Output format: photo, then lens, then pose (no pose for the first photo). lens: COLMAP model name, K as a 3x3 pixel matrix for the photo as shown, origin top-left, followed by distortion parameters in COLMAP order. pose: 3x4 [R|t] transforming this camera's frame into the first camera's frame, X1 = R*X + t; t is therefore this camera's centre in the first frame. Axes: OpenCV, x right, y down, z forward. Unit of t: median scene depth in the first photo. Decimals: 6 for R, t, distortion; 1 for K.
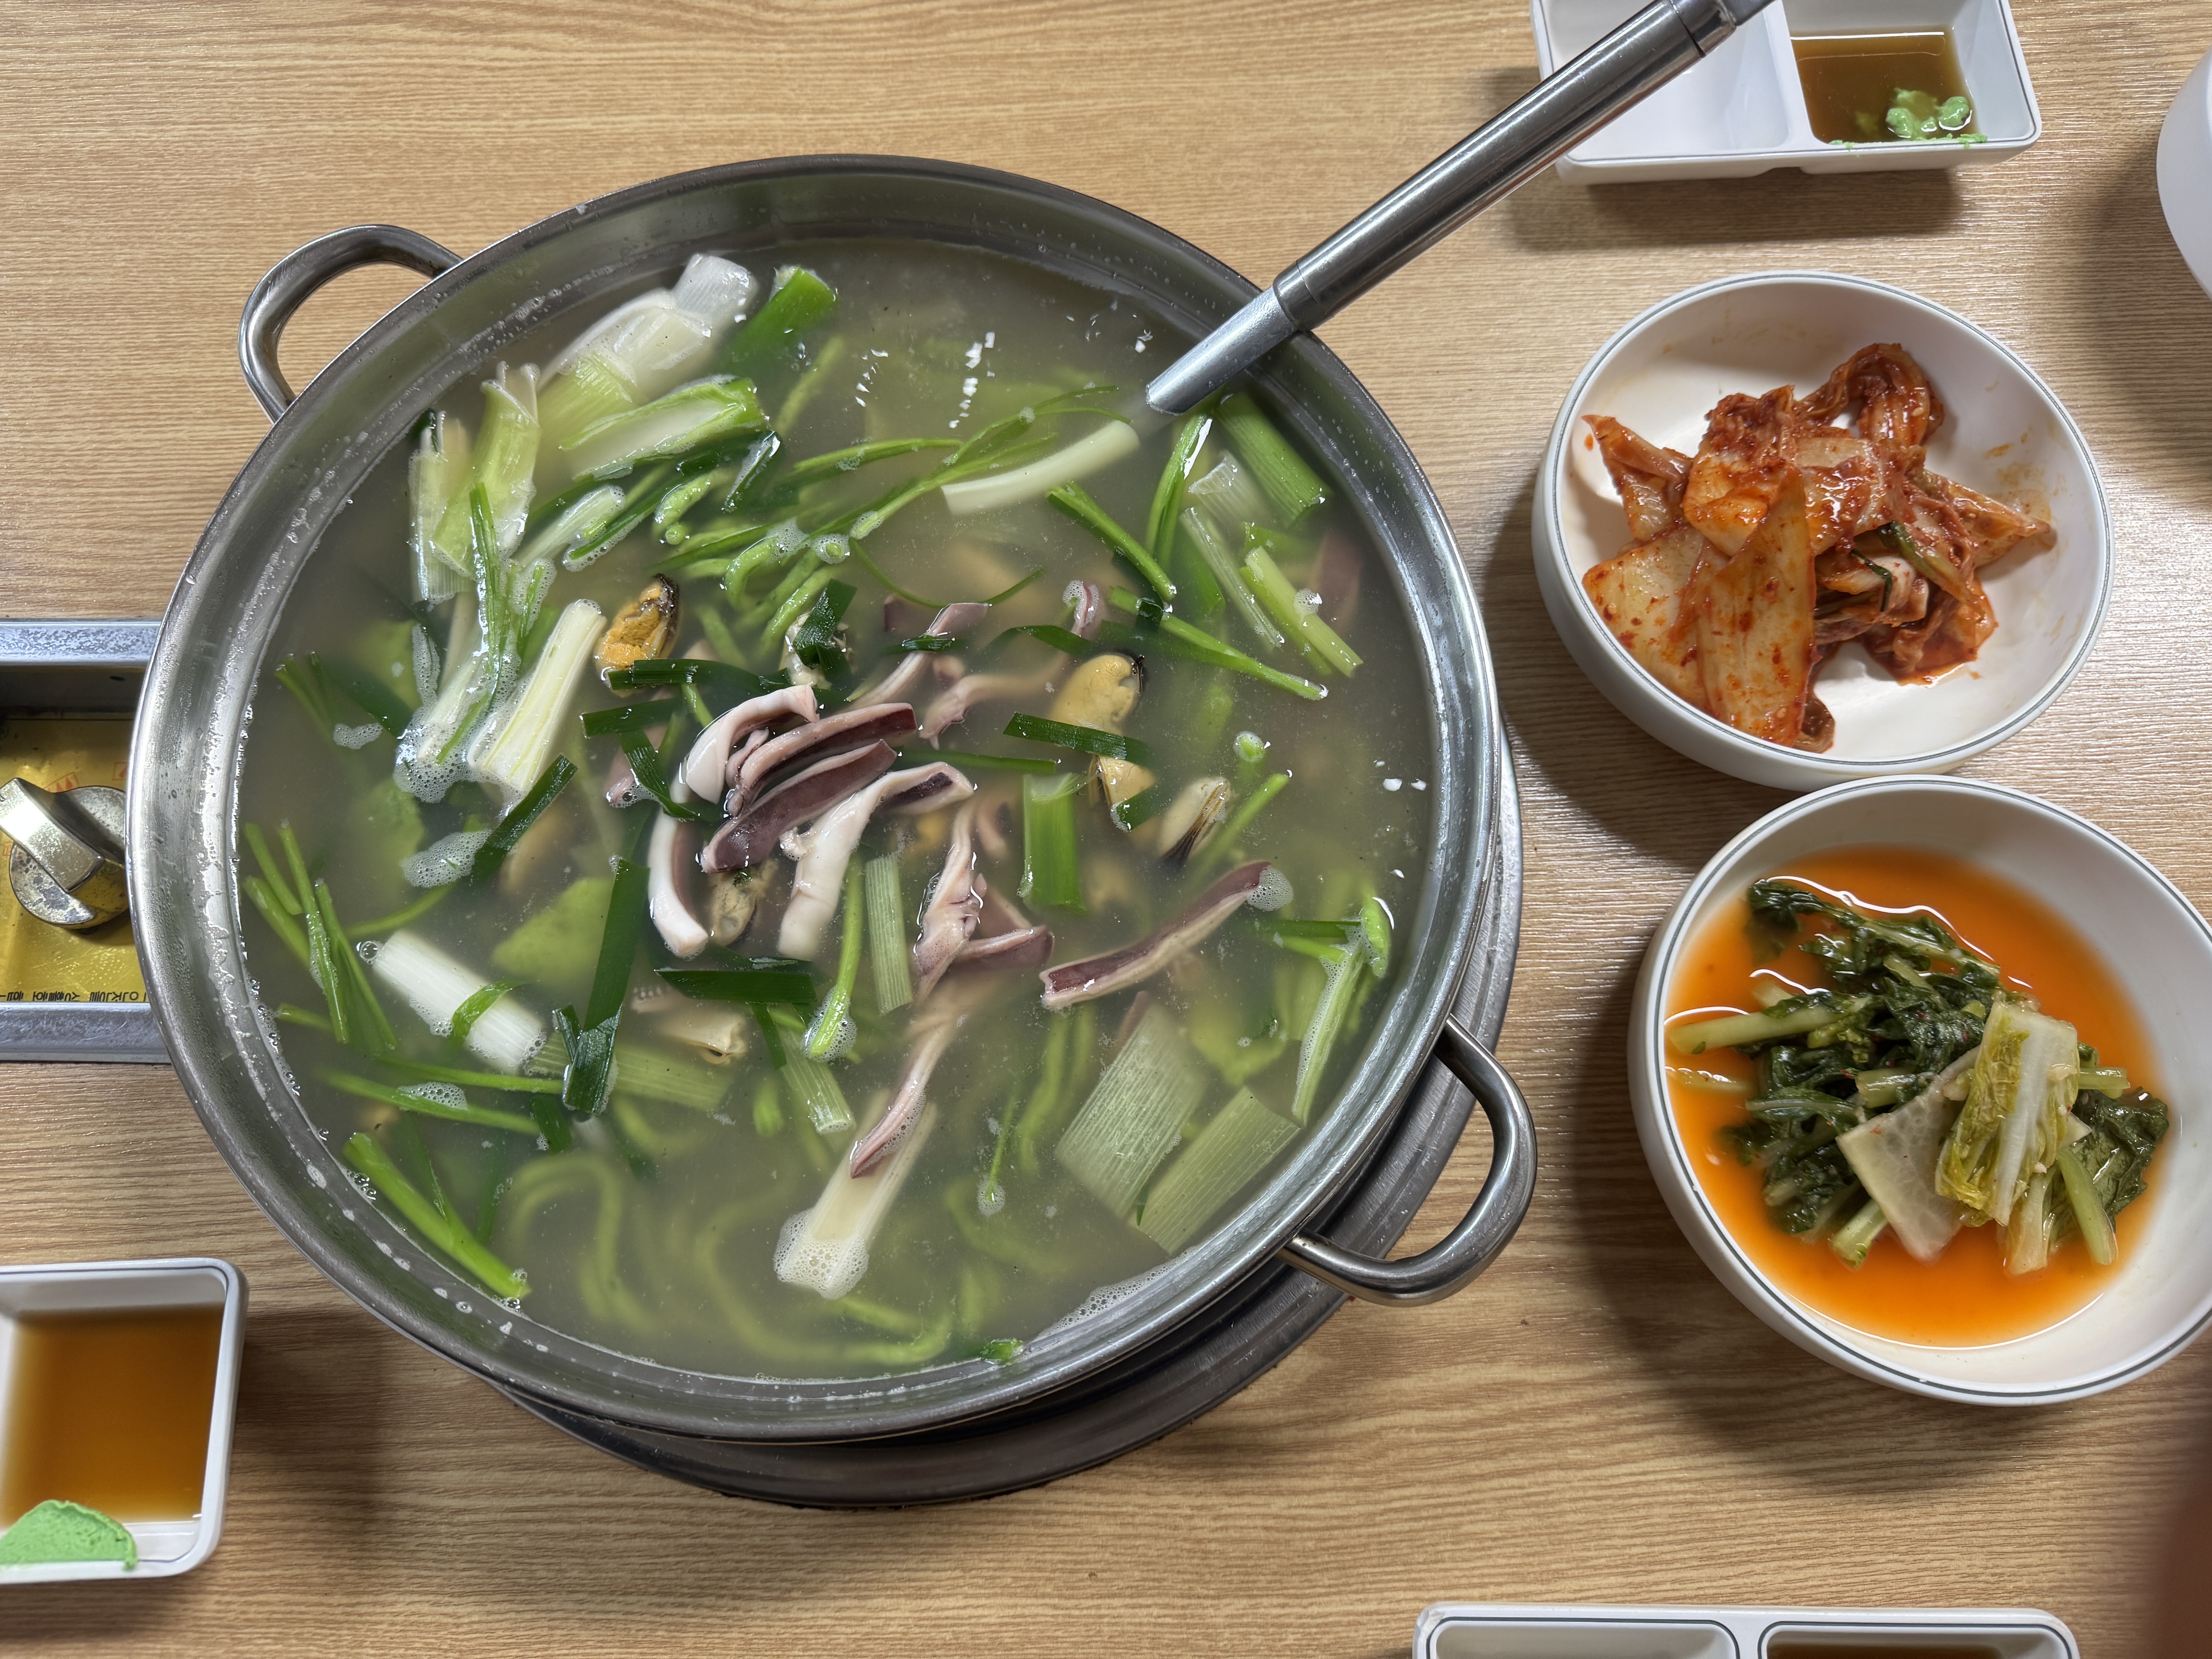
lens RADIAL K [[1578.7, 0, 1091.9], [0, 1578.7, 822.9], [0, 0, 1]] dist [0.002488, -0.022822]
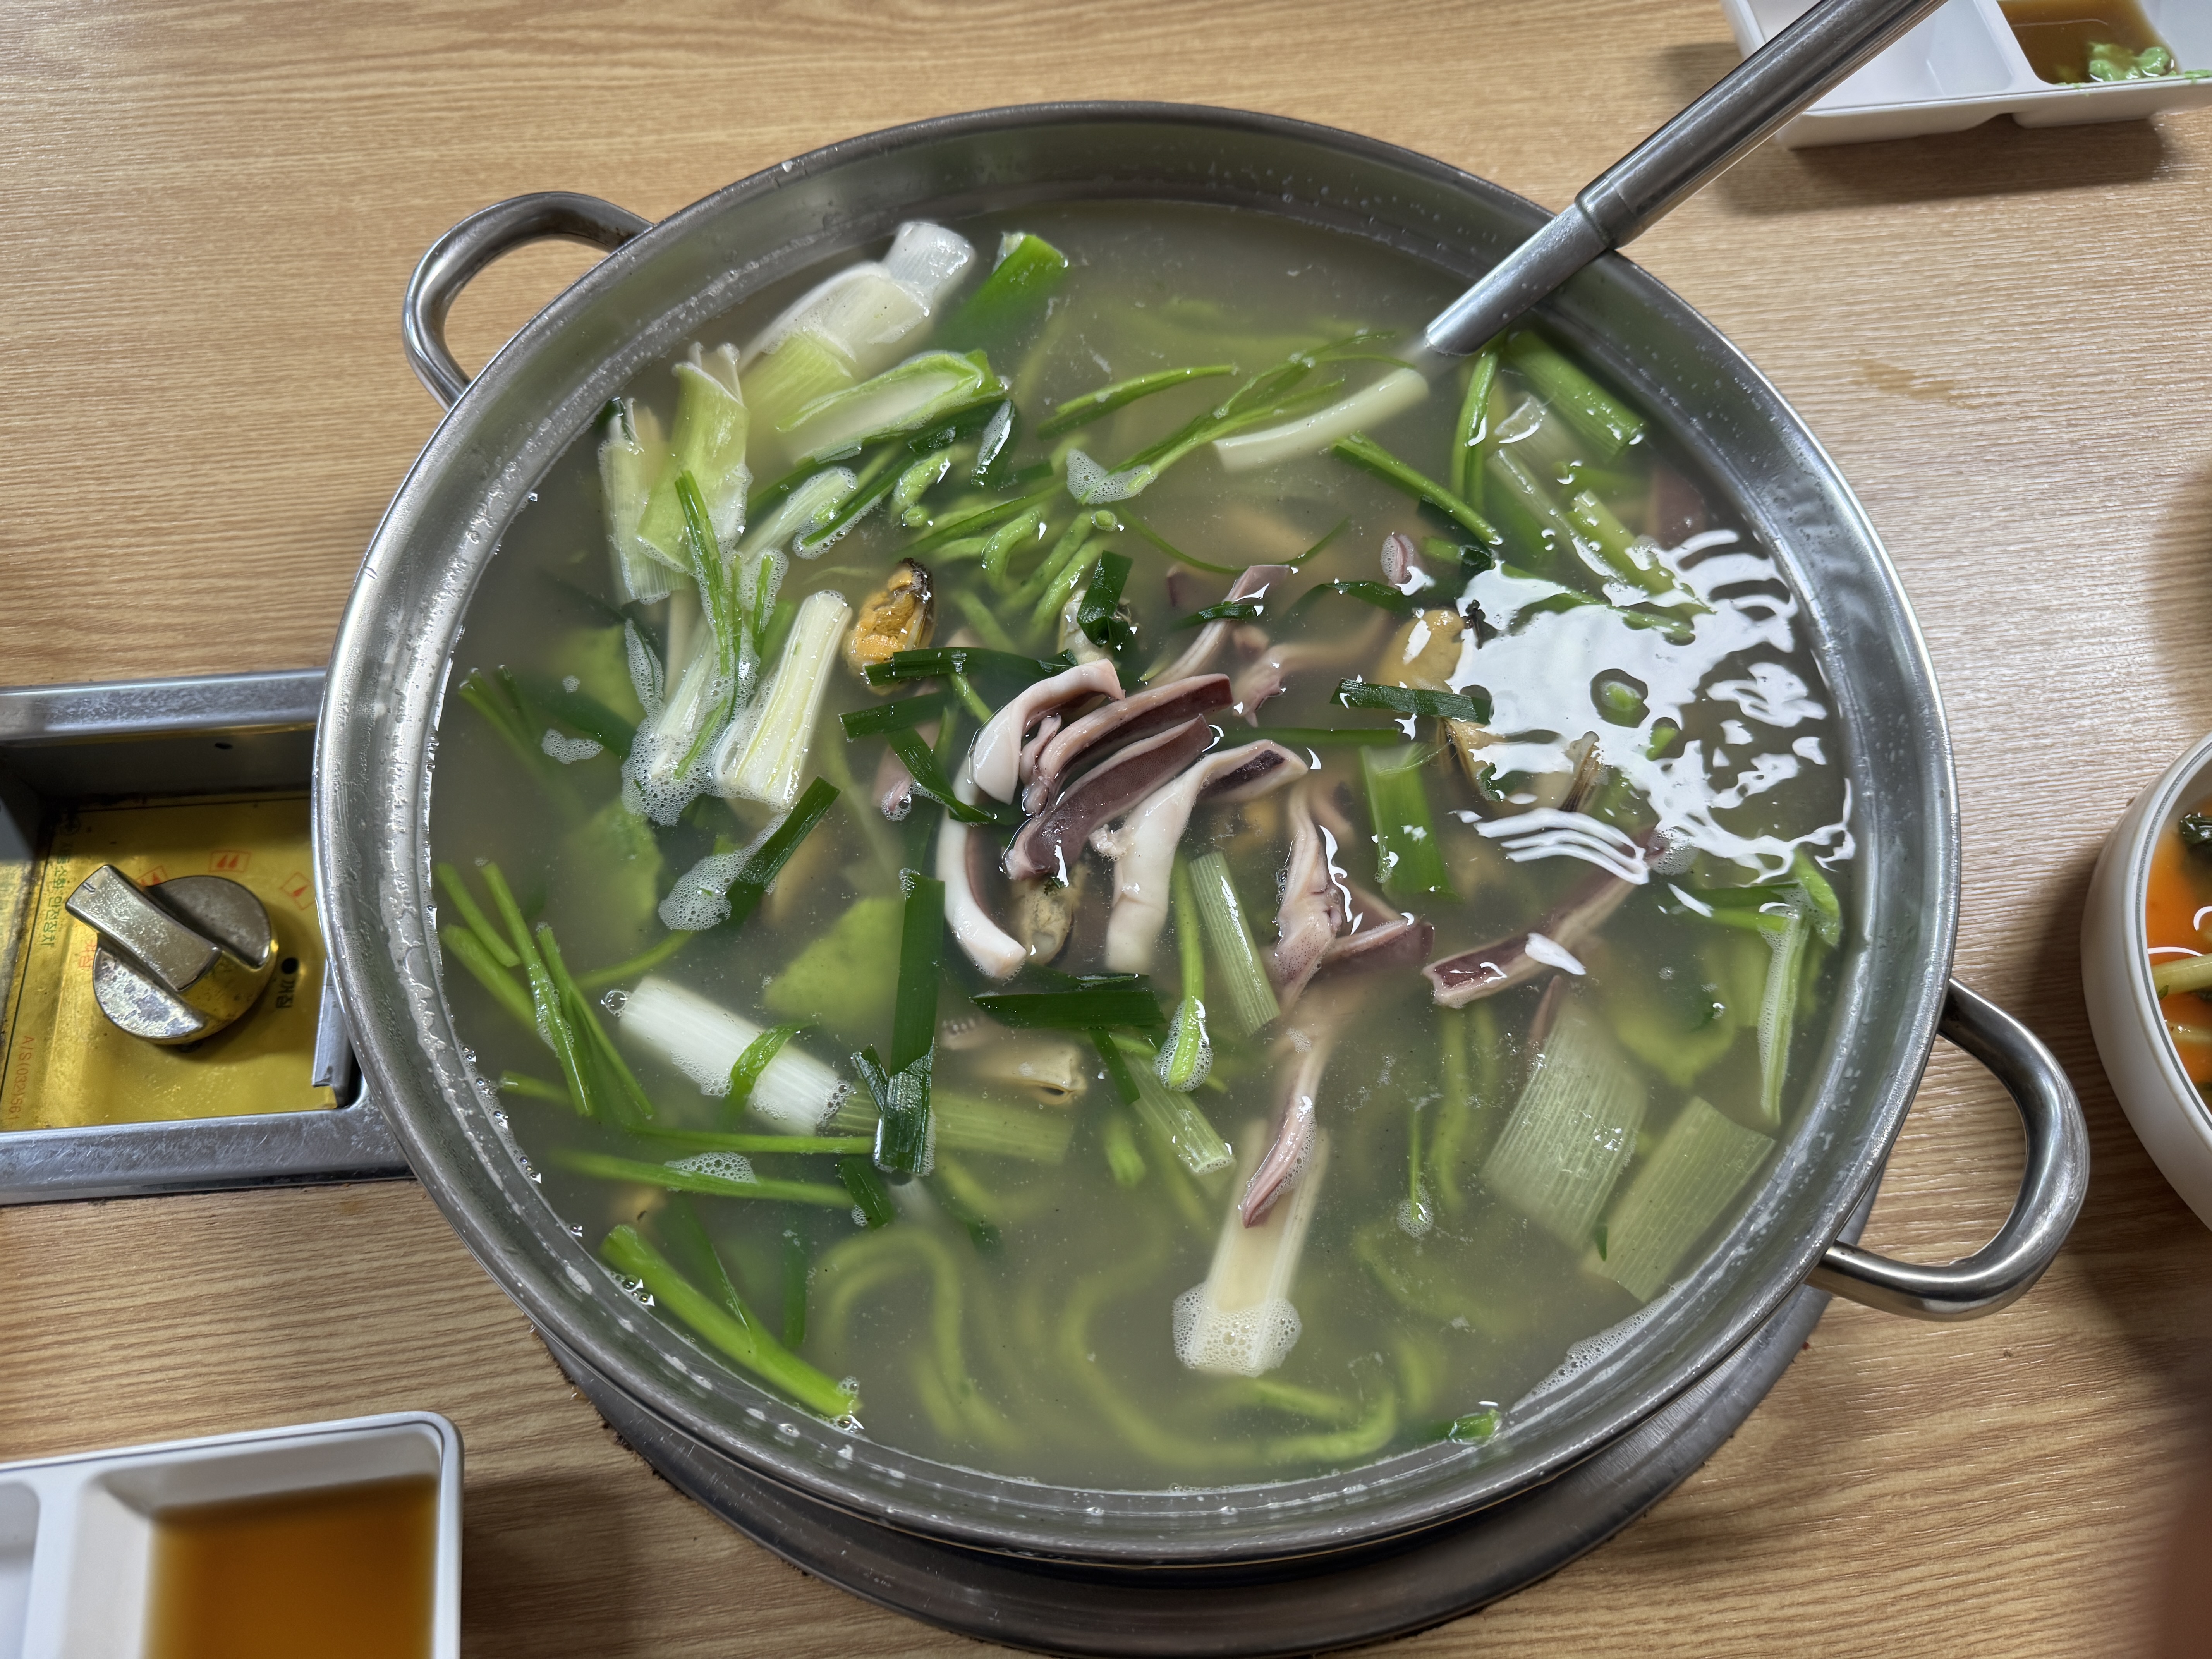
lens RADIAL K [[1578.7, 0, 1094.7], [0, 1578.7, 823.6], [0, 0, 1]] dist [0.002488, -0.022822]
pose [[0.995894, -0.067044, 0.060836, -0.236962], [0.073739, 0.990571, -0.115464, 0.095951], [-0.052521, 0.119476, 0.991447, 0.158086]]
